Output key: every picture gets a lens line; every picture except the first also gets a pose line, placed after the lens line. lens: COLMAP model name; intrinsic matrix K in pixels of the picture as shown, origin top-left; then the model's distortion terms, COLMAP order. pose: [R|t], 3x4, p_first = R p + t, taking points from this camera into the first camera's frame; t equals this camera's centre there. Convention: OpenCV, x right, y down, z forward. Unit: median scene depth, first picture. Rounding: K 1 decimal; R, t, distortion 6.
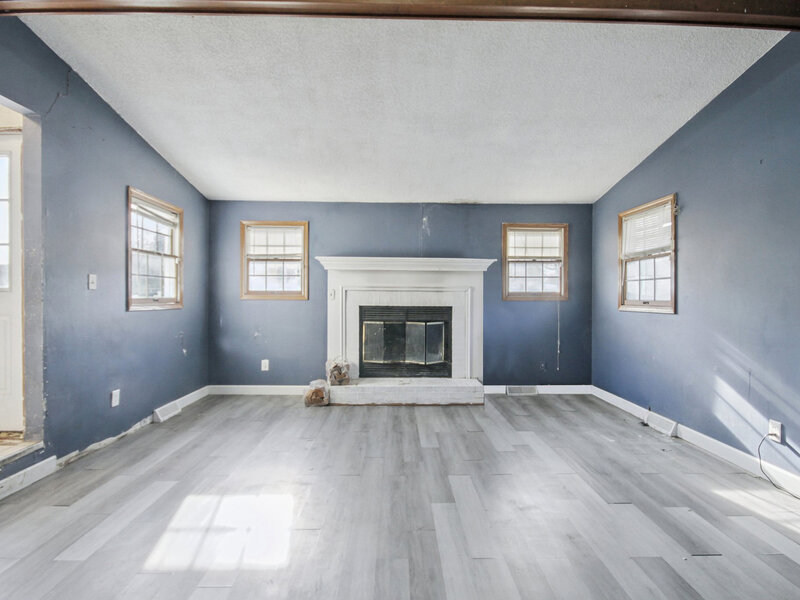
lens RADIAL K [[417.5, 0, 400.0], [0, 417.5, 300.0], [0, 0, 1]] dist [0.000361, -0.000001]
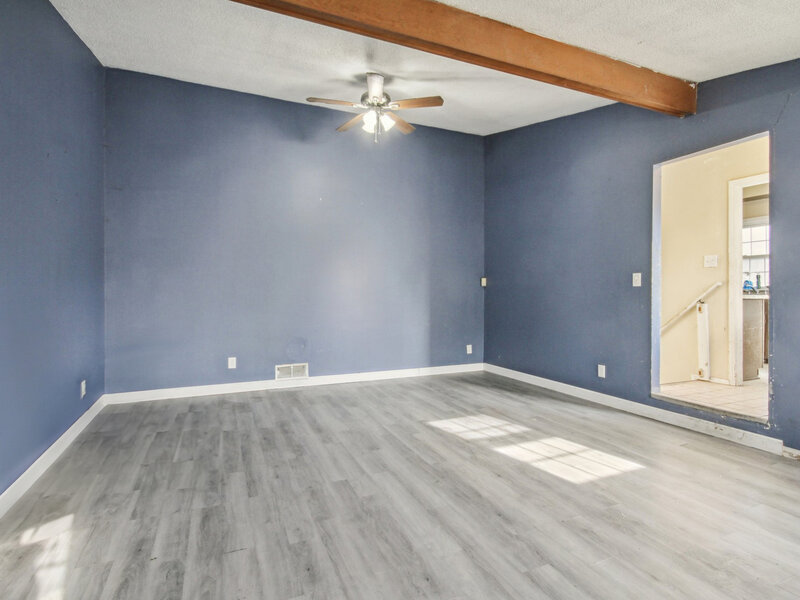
lens RADIAL K [[417.5, 0, 400.0], [0, 417.5, 300.0], [0, 0, 1]] dist [0.000361, -0.000001]
pose [[-0.922959, 0.007579, -0.384824, 0.494198], [-0.004672, 0.999512, 0.030889, -0.012725], [0.384871, 0.030307, -0.922473, 1.664351]]
